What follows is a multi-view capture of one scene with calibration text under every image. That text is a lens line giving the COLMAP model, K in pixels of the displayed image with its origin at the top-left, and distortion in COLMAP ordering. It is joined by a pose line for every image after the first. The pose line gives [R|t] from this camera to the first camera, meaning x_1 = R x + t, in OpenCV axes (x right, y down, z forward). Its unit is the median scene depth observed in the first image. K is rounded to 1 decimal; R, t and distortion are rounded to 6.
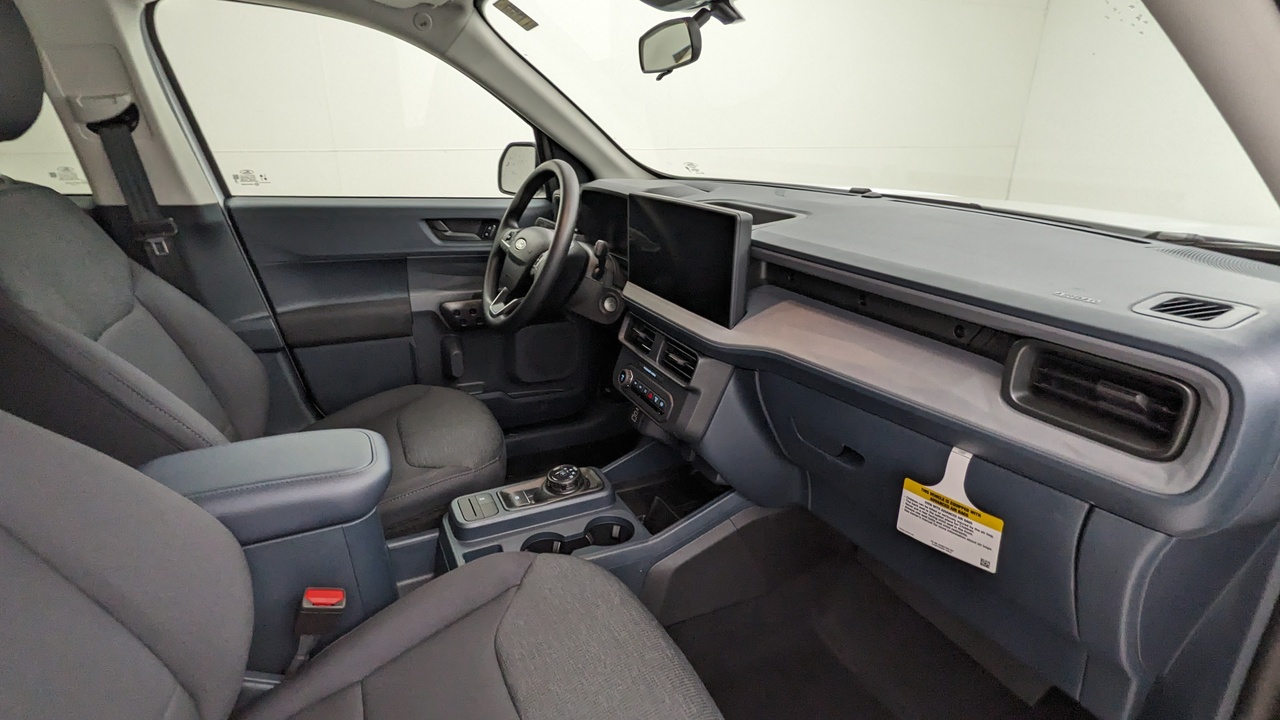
lens RADIAL K [[619.0, 0, 644.1], [0, 619.0, 361.0], [0, 0, 1]] dist [-0.000204, -0.000118]
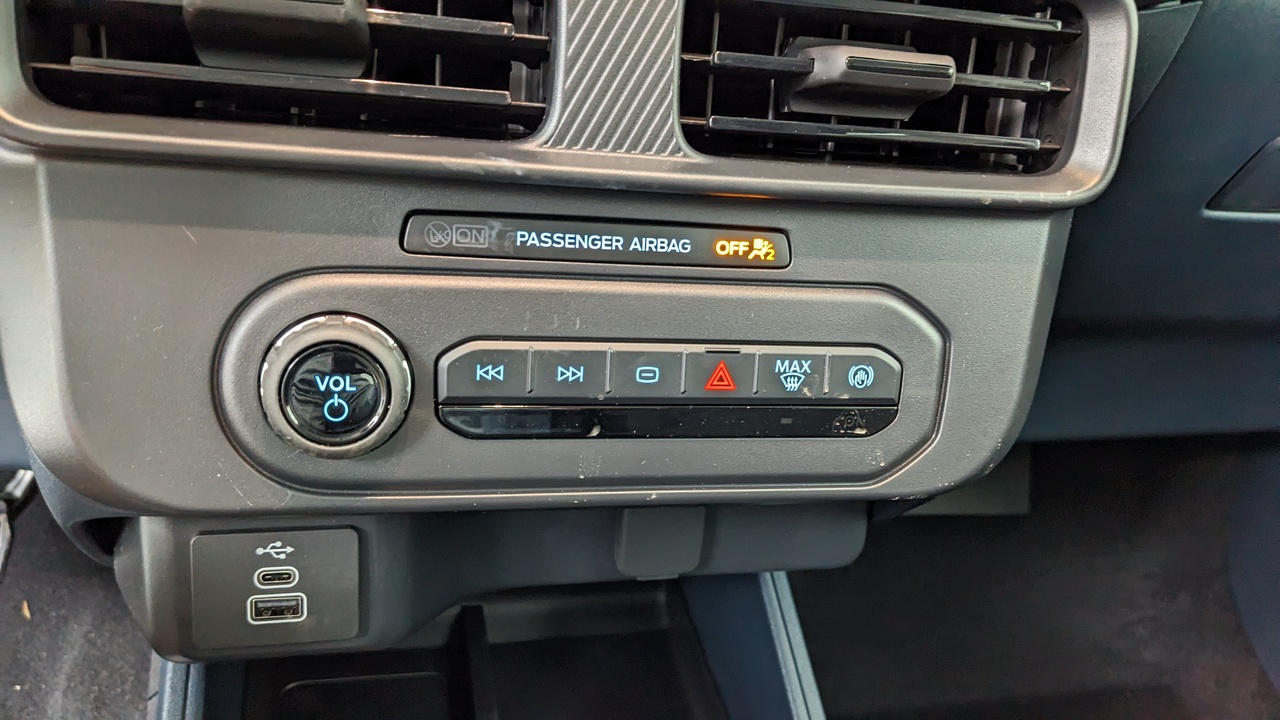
lens RADIAL K [[1002.1, 0, 640.0], [0, 1002.1, 360.0], [0, 0, 1]] dist [0.038074, -0.078356]
pose [[0.242585, -0.464169, 0.851880, -0.186686], [0.206433, 0.882697, 0.422176, -0.050645], [-0.947912, 0.073442, 0.309949, 0.878661]]
